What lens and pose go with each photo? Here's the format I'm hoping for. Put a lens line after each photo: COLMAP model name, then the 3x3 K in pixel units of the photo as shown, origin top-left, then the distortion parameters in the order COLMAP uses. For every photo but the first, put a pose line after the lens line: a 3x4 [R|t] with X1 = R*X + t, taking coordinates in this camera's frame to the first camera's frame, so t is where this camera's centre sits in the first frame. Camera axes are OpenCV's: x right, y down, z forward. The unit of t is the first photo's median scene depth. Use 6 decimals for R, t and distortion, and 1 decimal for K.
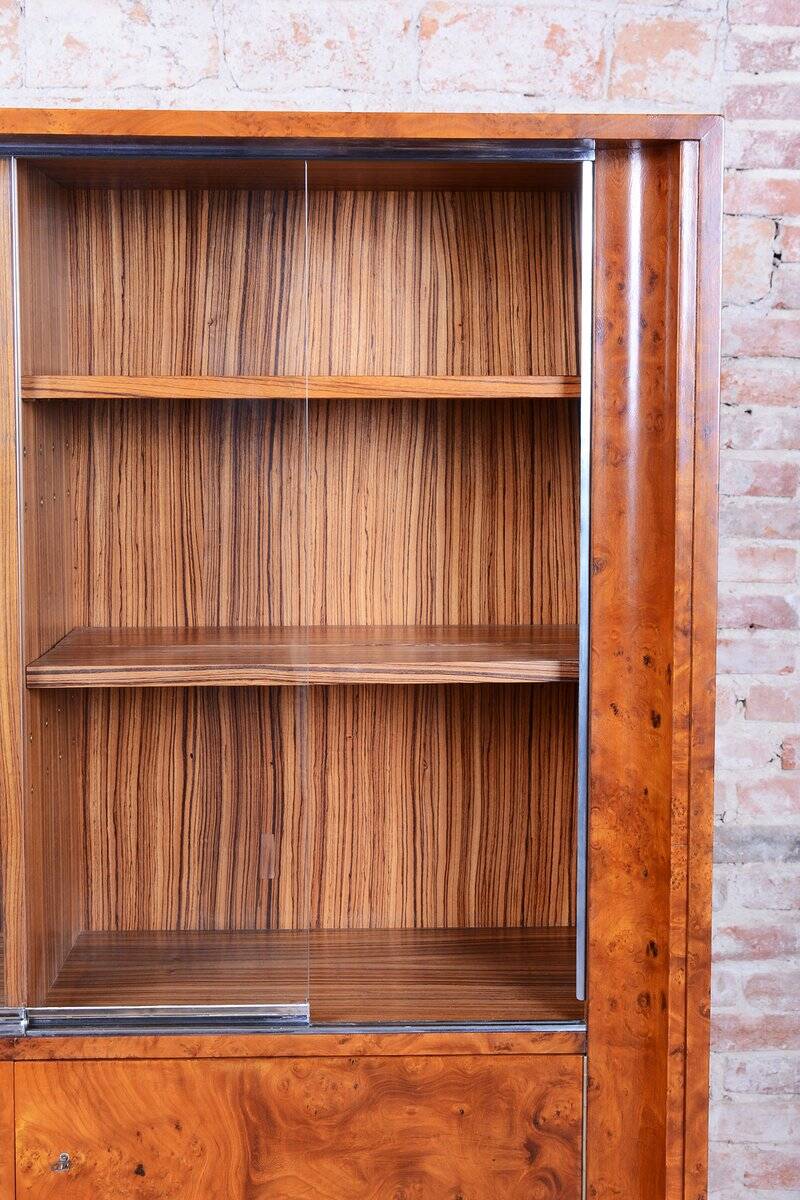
lens RADIAL K [[1780.6, 0, 419.8], [0, 1780.6, 569.0], [0, 0, 1]] dist [0.028272, 0.000000]
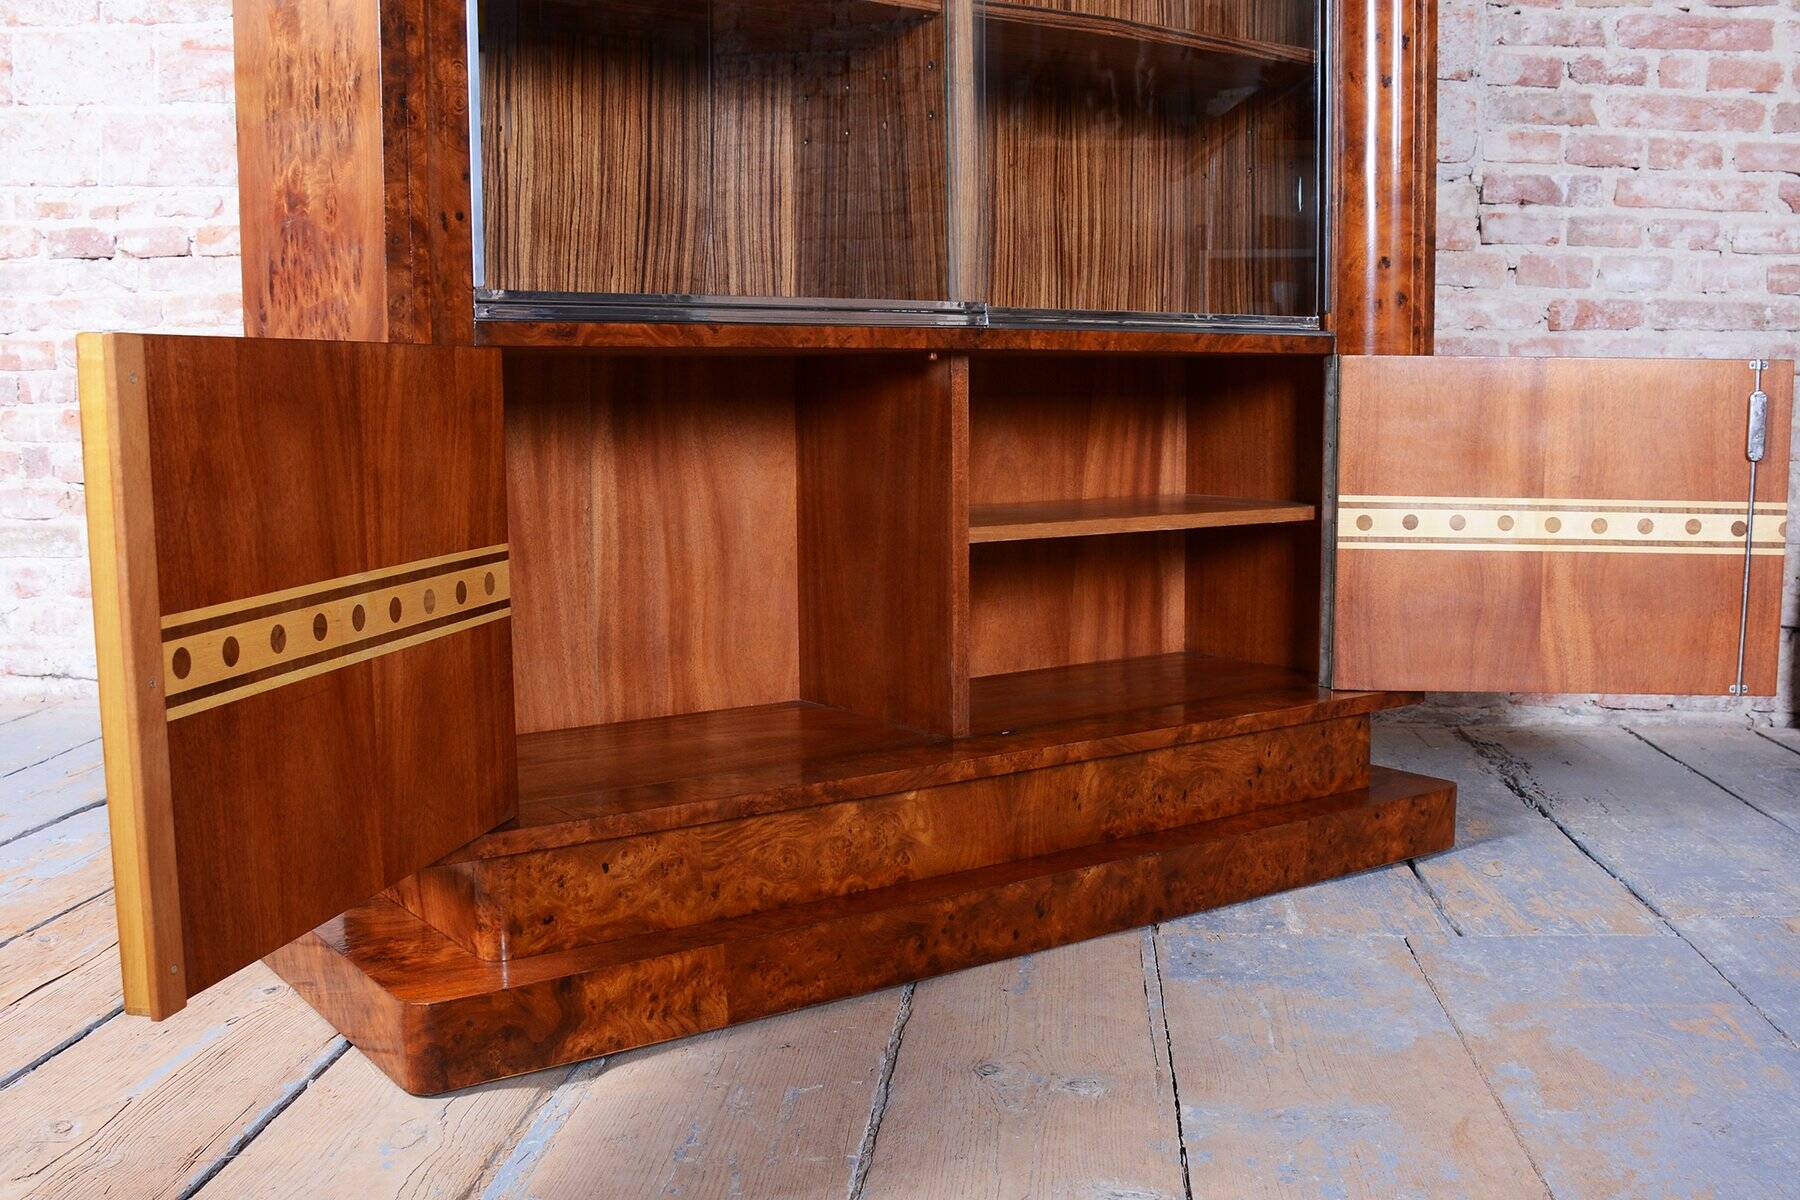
lens RADIAL K [[1810.6, 0, 926.1], [0, 1810.6, 621.2], [0, 0, 1]] dist [-0.121350, 0.000000]
pose [[0.828676, -0.081248, 0.553800, -0.750818], [0.064242, 0.996676, 0.050094, 0.327706], [-0.556030, -0.005934, 0.831141, 0.089217]]
